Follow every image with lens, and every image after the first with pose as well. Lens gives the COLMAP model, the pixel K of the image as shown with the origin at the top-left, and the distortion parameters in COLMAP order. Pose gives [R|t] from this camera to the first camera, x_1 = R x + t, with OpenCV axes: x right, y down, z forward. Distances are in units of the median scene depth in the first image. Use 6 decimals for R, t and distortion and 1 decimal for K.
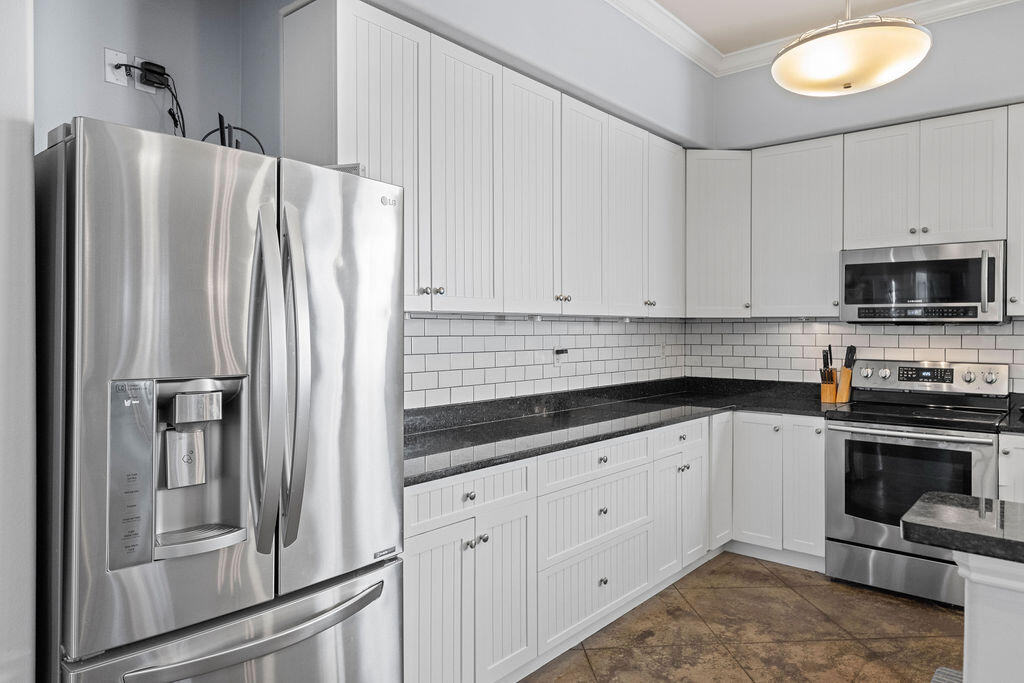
lens RADIAL K [[666.2, 0, 513.7], [0, 666.2, 329.5], [0, 0, 1]] dist [0.011056, 0.001420]
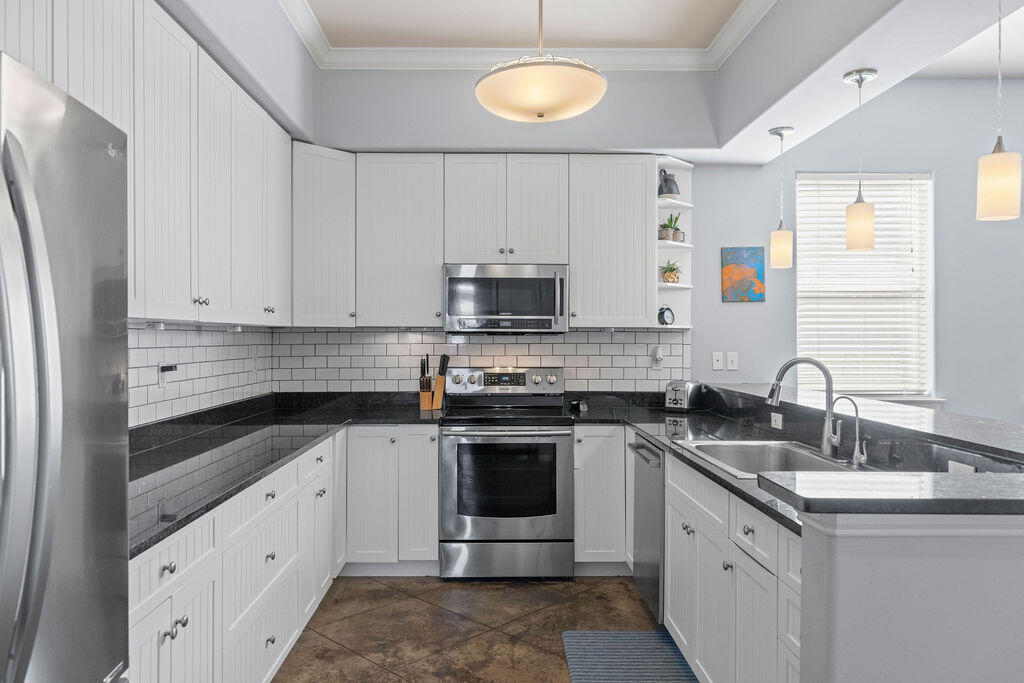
lens RADIAL K [[715.6, 0, 491.6], [0, 715.6, 332.8], [0, 0, 1]] dist [0.010531, -0.000071]
pose [[0.759750, 0.002082, 0.650212, -0.207659], [0.003793, 0.999964, -0.007634, -0.001438], [-0.650204, 0.008267, 0.759715, 0.112482]]
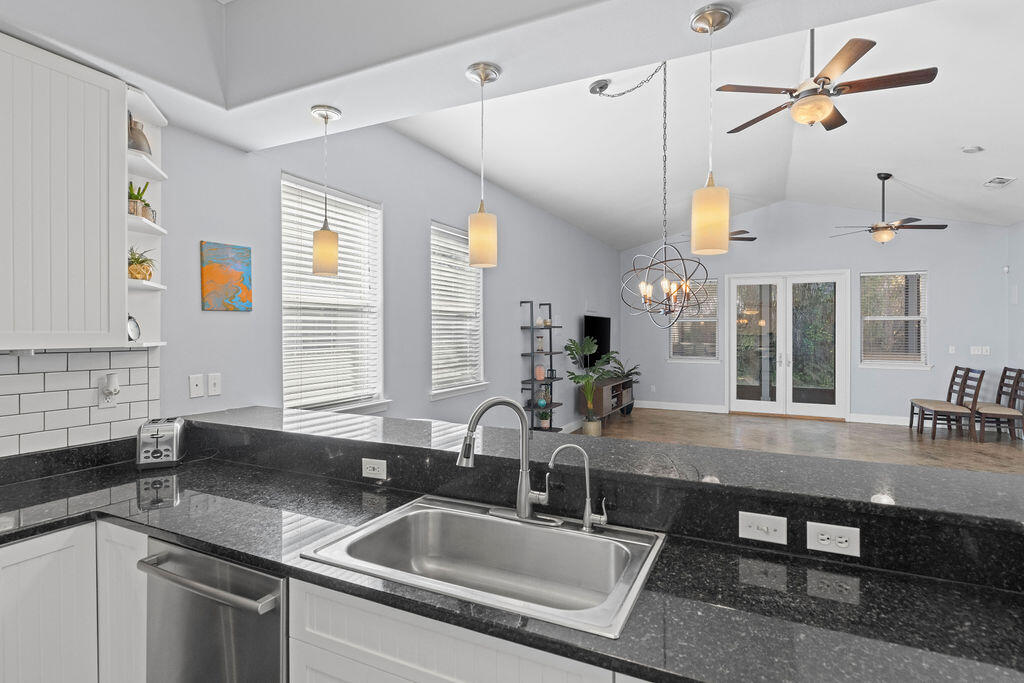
lens RADIAL K [[515.2, 0, 517.5], [0, 515.2, 331.8], [0, 0, 1]] dist [-0.004998, -0.000801]
pose [[-0.248421, -0.003524, 0.968646, 0.157615], [0.005984, 0.999969, 0.005173, -0.038337], [-0.968634, 0.007081, -0.248392, 0.605254]]
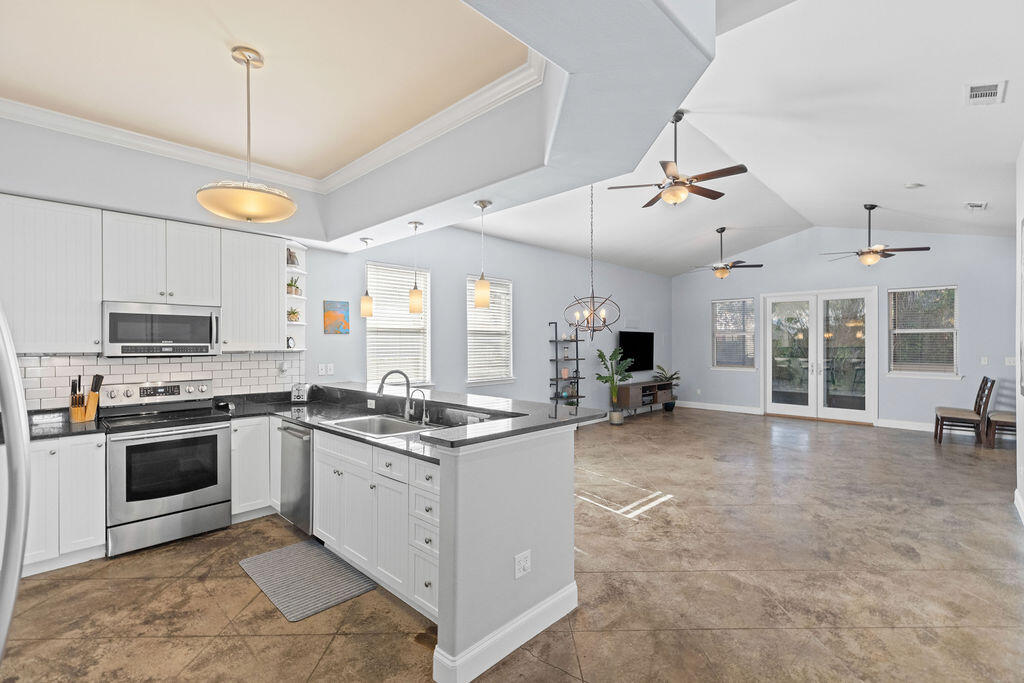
lens RADIAL K [[460.3, 0, 512.8], [0, 460.3, 342.7], [0, 0, 1]] dist [0.002037, 0.000183]
pose [[0.063868, 0.000201, 0.997958, -0.387205], [0.008549, 0.999963, -0.000749, -0.035034], [-0.997922, 0.008580, 0.063864, 0.185165]]
